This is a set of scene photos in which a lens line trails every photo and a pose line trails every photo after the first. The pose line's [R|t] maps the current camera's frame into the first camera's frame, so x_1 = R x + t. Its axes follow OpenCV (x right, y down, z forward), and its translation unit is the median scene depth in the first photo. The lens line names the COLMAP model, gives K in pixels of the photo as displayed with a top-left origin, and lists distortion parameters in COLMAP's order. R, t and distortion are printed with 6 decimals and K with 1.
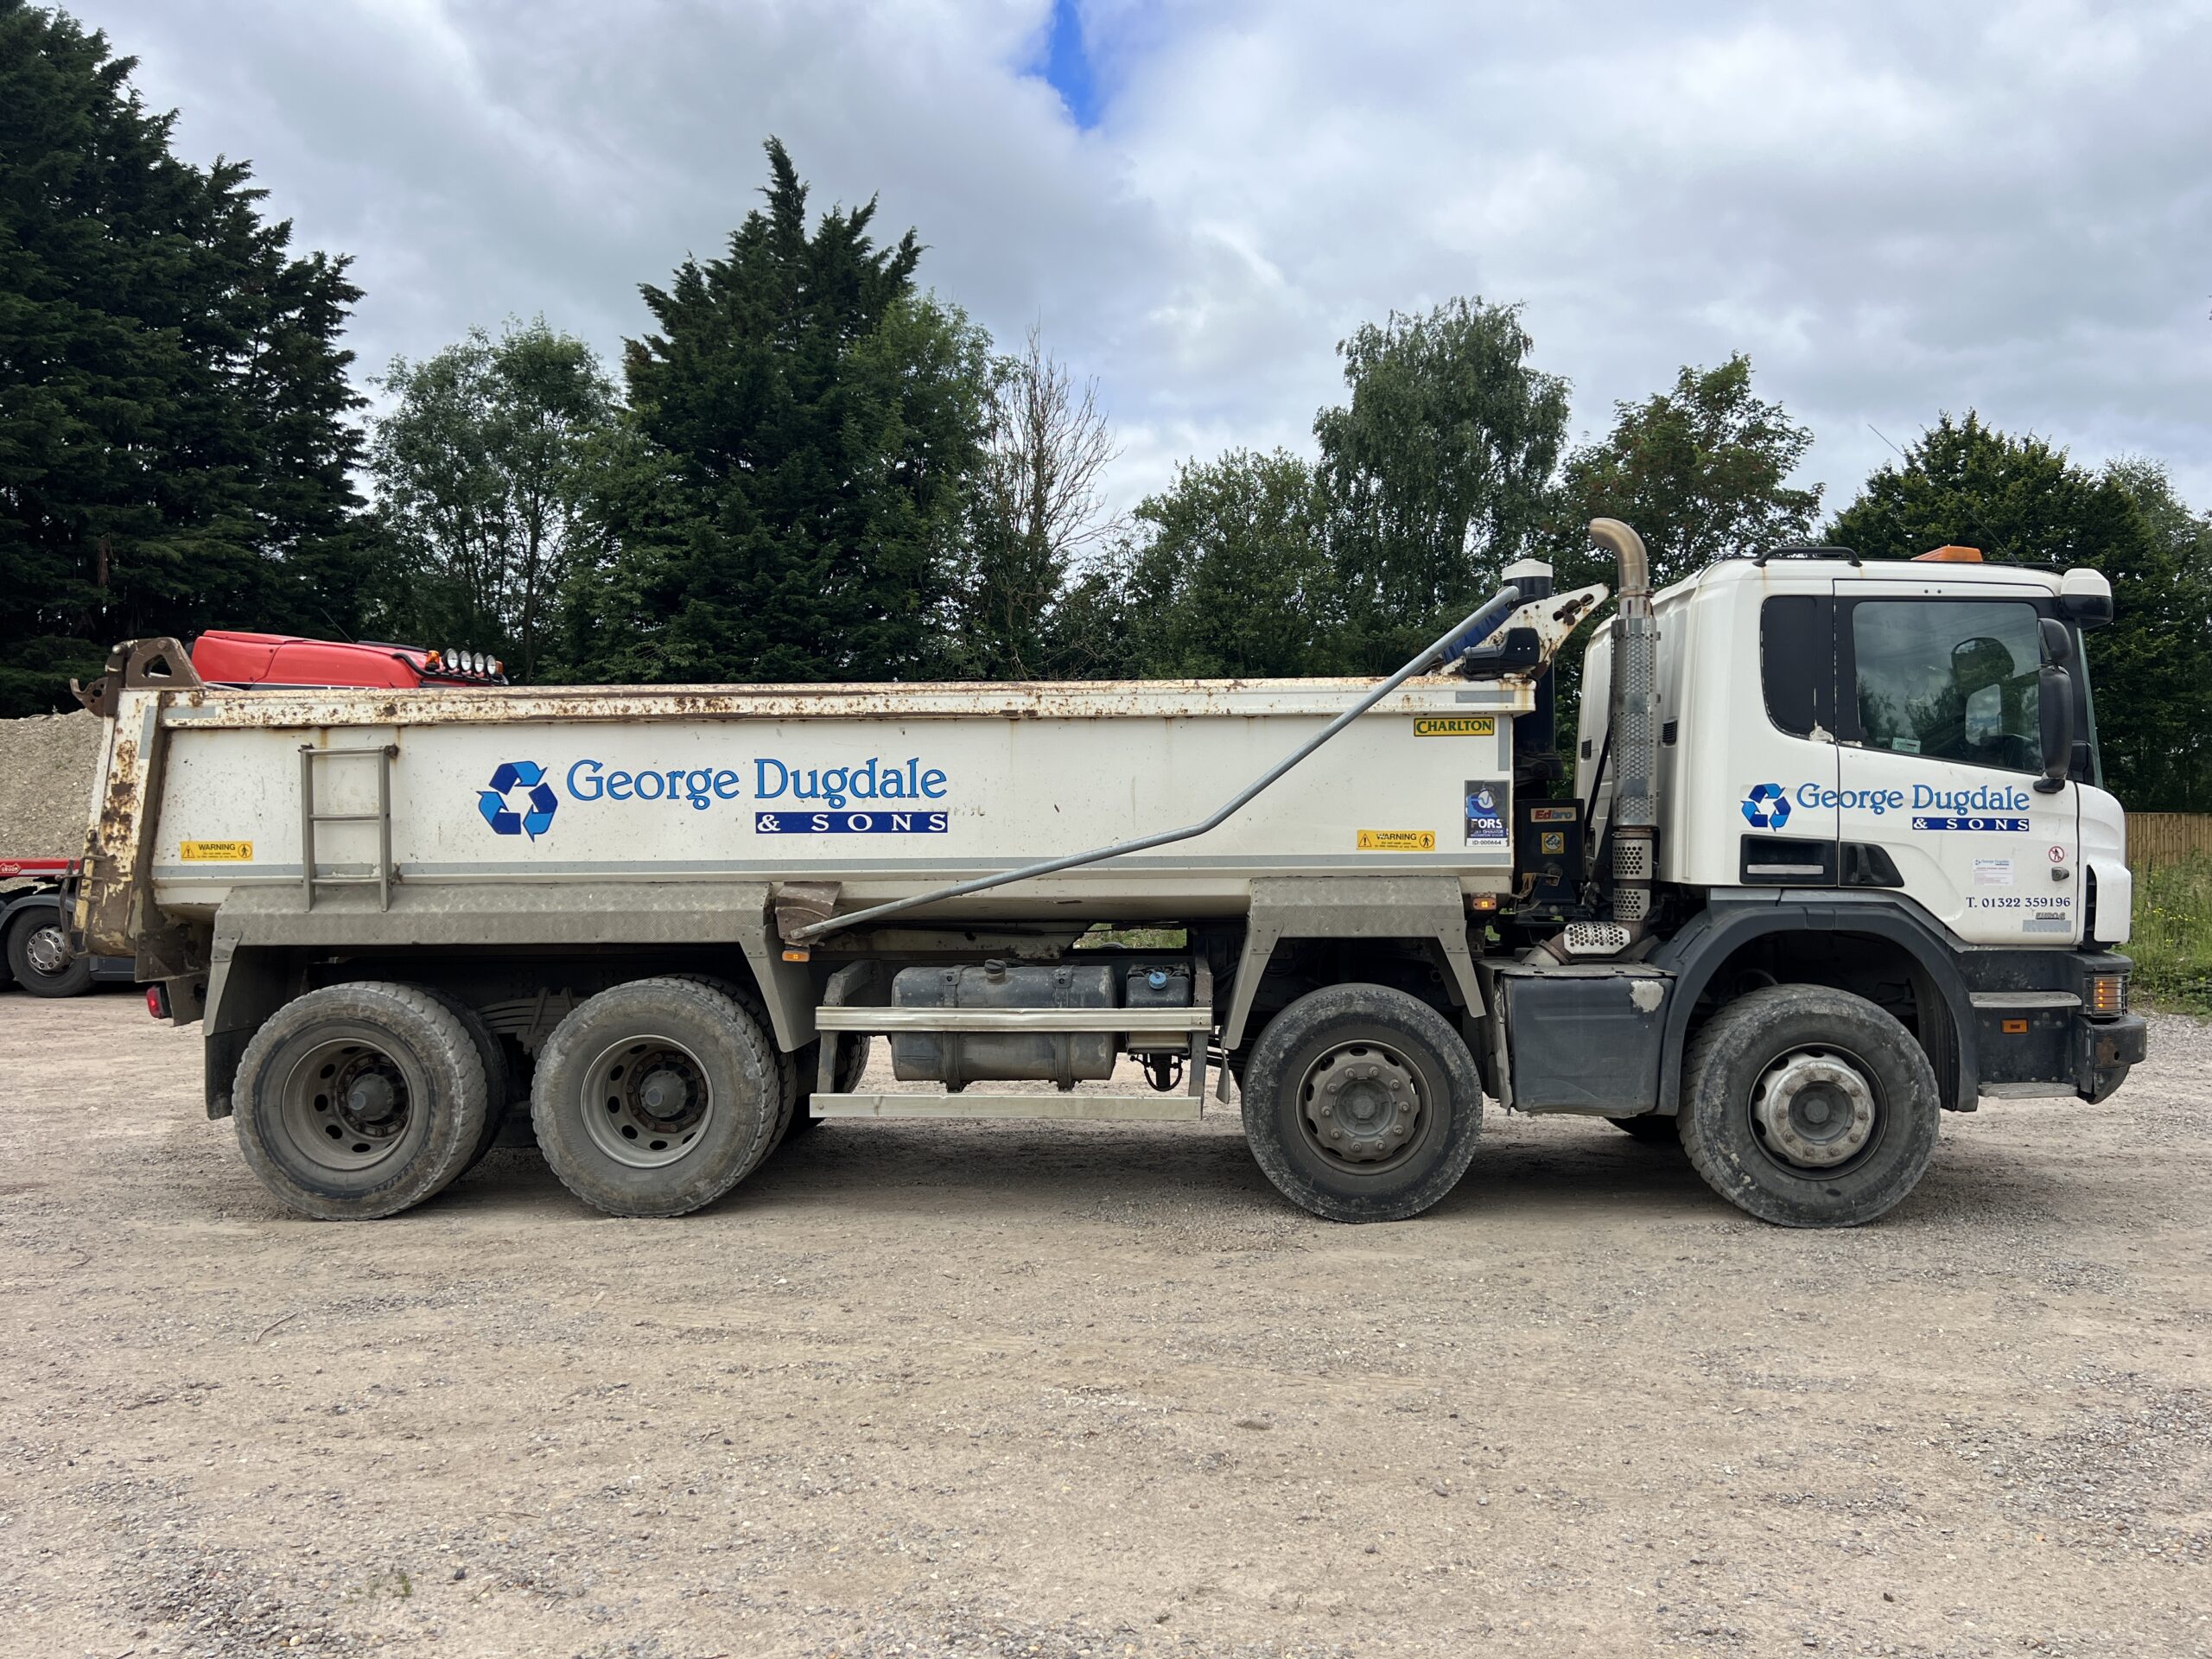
lens RADIAL K [[1676.1, 0, 1094.1], [0, 1676.1, 818.1], [0, 0, 1]] dist [0.057514, -0.072621]
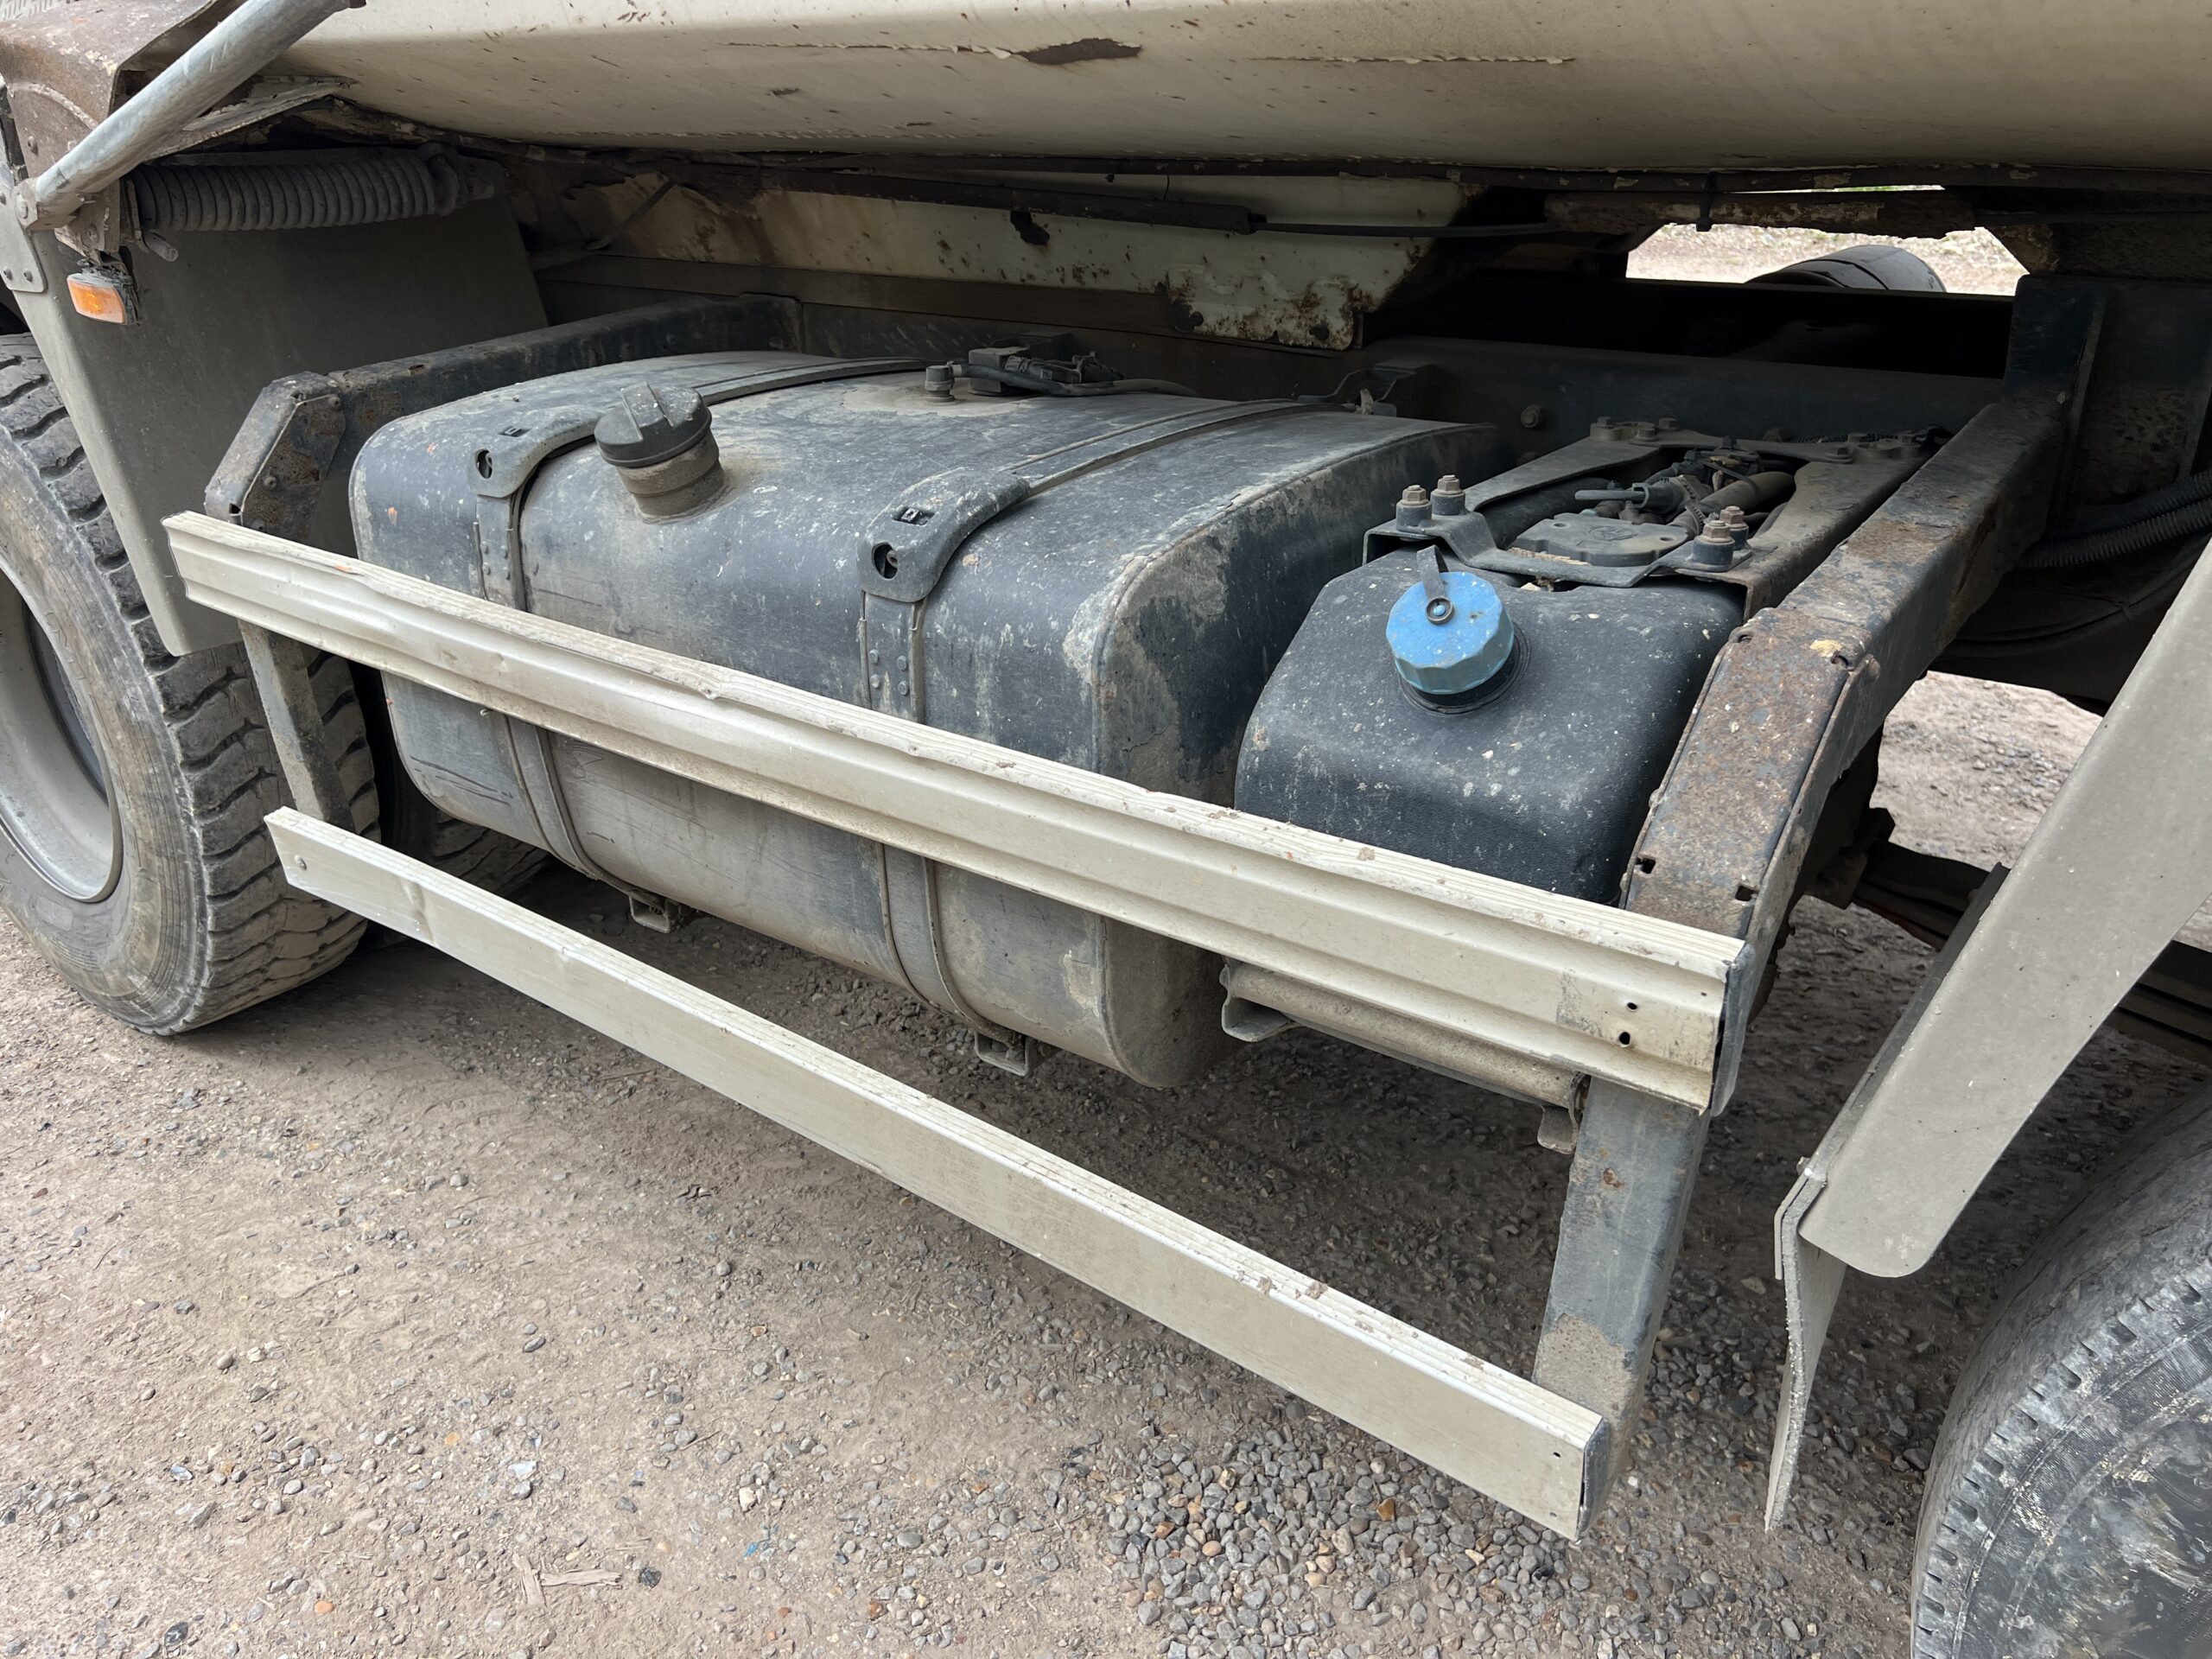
lens RADIAL K [[1676.1, 0, 1094.1], [0, 1676.1, 818.1], [0, 0, 1]] dist [0.057514, -0.072621]
pose [[0.836660, 0.226934, -0.498499, 0.089157], [0.007070, 0.905580, 0.424117, 0.049036], [0.547678, -0.358366, 0.756058, 0.873687]]
